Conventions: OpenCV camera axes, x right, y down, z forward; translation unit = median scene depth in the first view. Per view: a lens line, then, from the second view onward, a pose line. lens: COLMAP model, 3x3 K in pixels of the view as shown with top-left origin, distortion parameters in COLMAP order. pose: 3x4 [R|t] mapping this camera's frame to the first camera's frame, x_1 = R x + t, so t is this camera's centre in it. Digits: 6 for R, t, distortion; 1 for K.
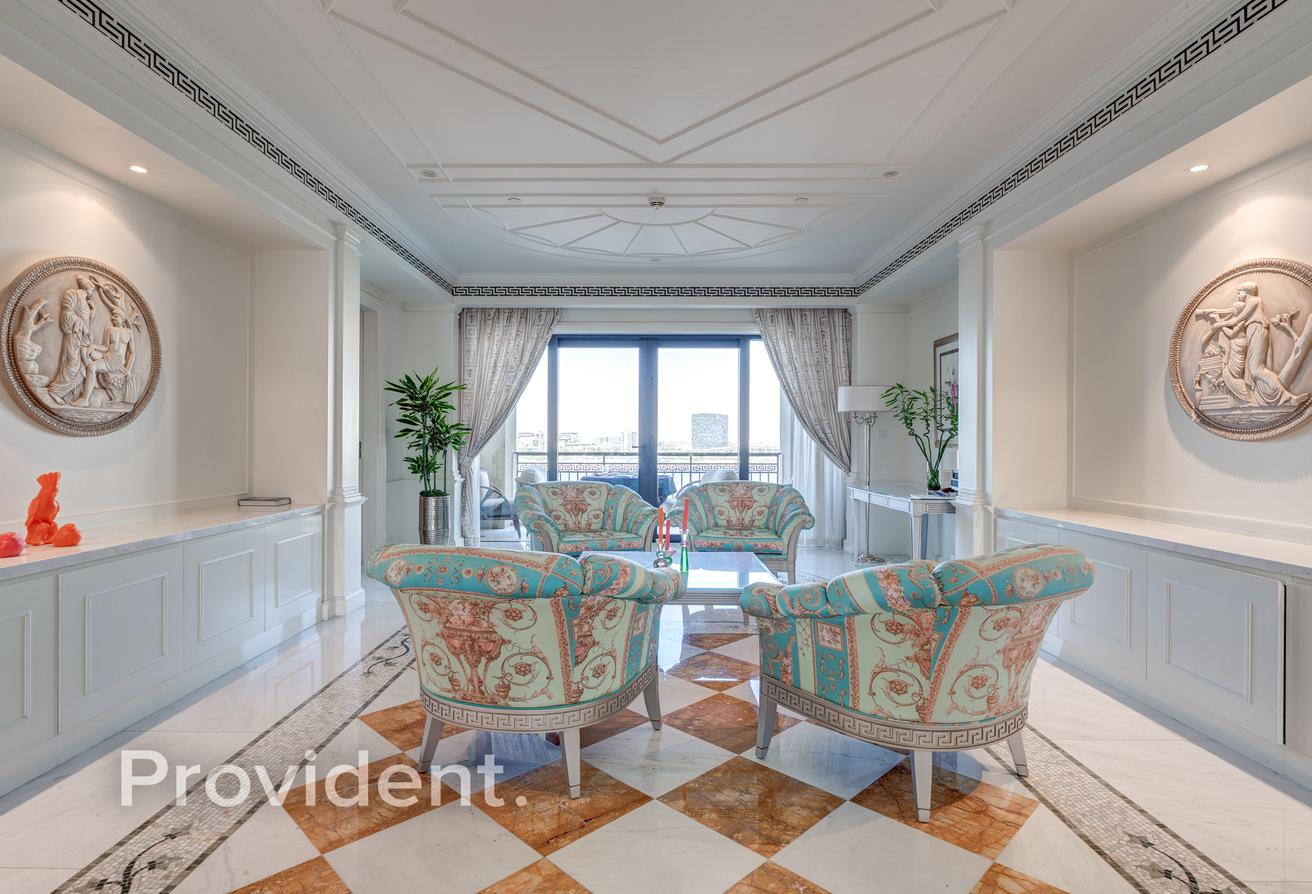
lens RADIAL K [[672.7, 0, 649.4], [0, 672.7, 444.8], [0, 0, 1]] dist [-0.003632, -0.000095]
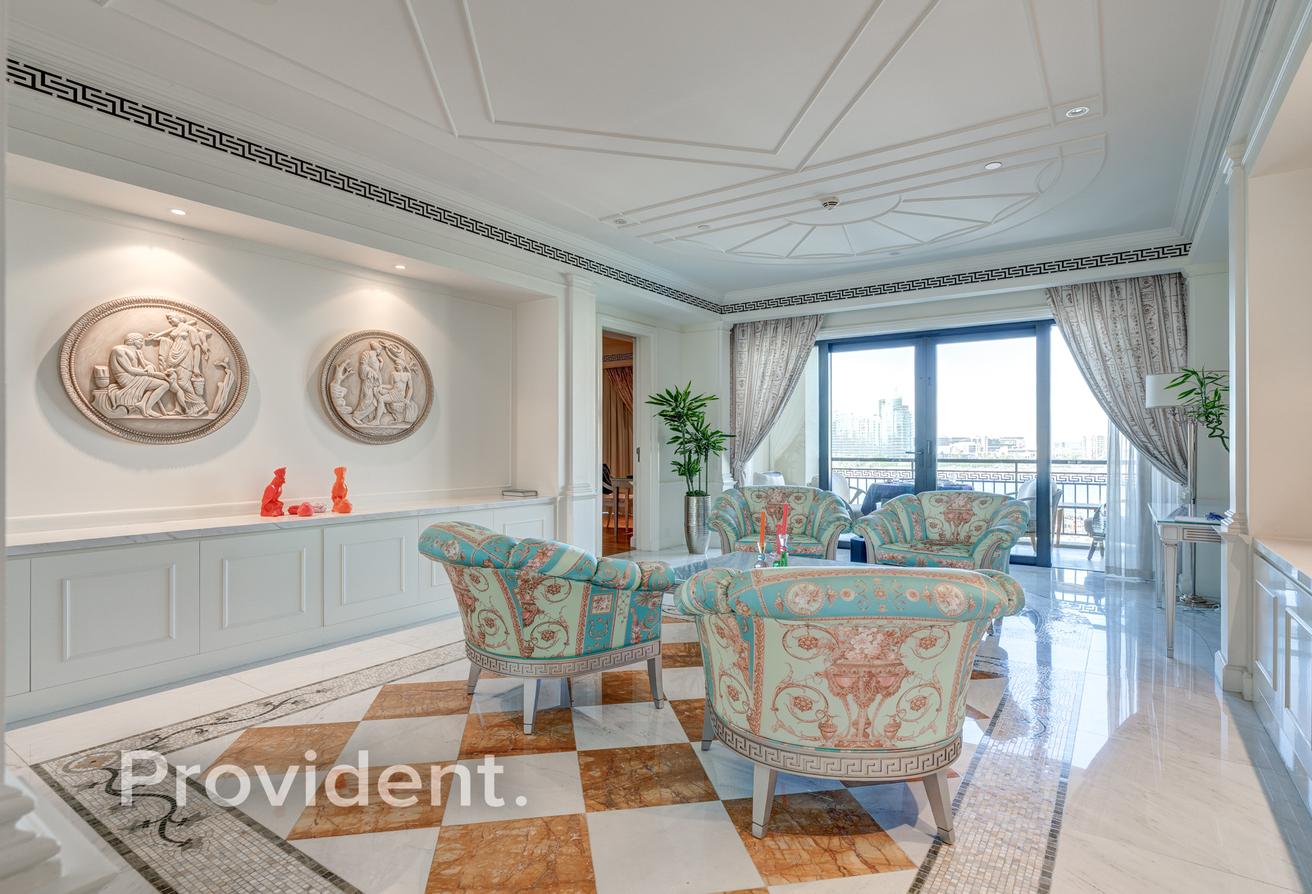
lens RADIAL K [[674.5, 0, 652.2], [0, 674.5, 447.7], [0, 0, 1]] dist [-0.005972, 0.000627]
pose [[0.825027, -0.002161, -0.565089, 0.351255], [-0.000373, 0.999990, -0.004368, 0.001002], [0.565093, 0.003814, 0.825019, 0.045774]]
